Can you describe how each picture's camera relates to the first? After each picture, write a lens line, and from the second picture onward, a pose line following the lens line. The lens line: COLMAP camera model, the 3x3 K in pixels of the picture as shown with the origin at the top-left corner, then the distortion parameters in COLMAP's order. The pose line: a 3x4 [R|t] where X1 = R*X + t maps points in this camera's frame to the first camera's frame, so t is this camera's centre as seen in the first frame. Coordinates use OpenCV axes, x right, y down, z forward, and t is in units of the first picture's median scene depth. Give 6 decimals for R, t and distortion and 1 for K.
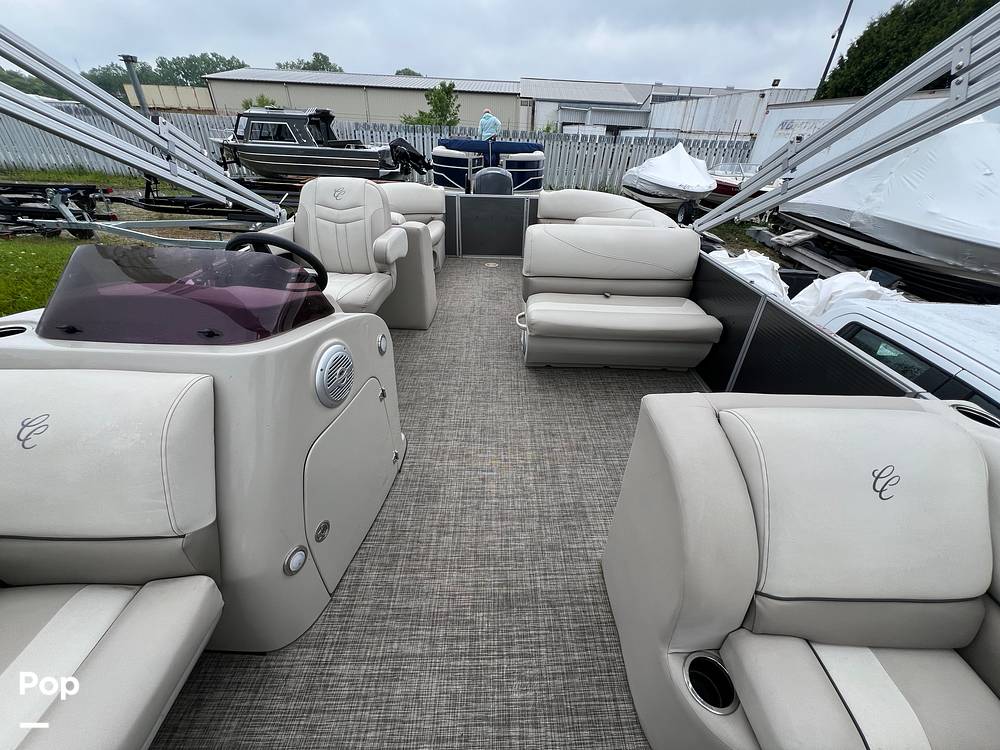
lens RADIAL K [[400.1, 0, 503.5], [0, 400.1, 377.0], [0, 0, 1]] dist [-0.002311, 0.000132]
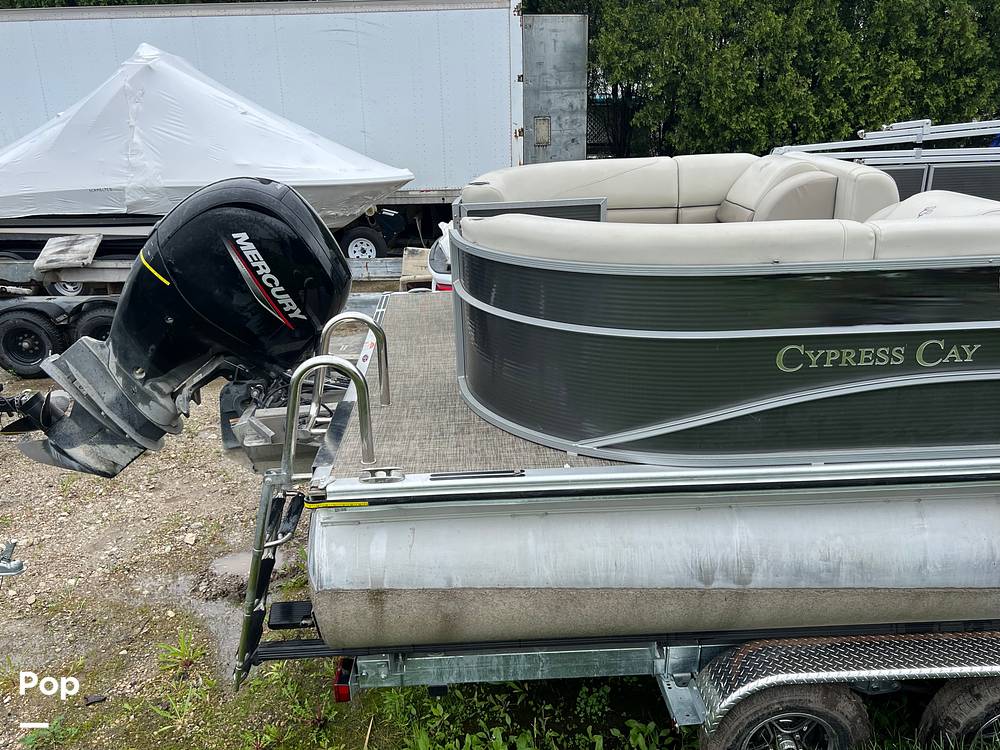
lens RADIAL K [[845.1, 0, 497.7], [0, 845.1, 373.7], [0, 0, 1]] dist [0.033724, -0.016250]
pose [[-0.030999, -0.358959, 0.932839, -1.443272], [0.553139, 0.771185, 0.315135, -0.911471], [-0.832512, 0.525759, 0.174648, 1.394367]]
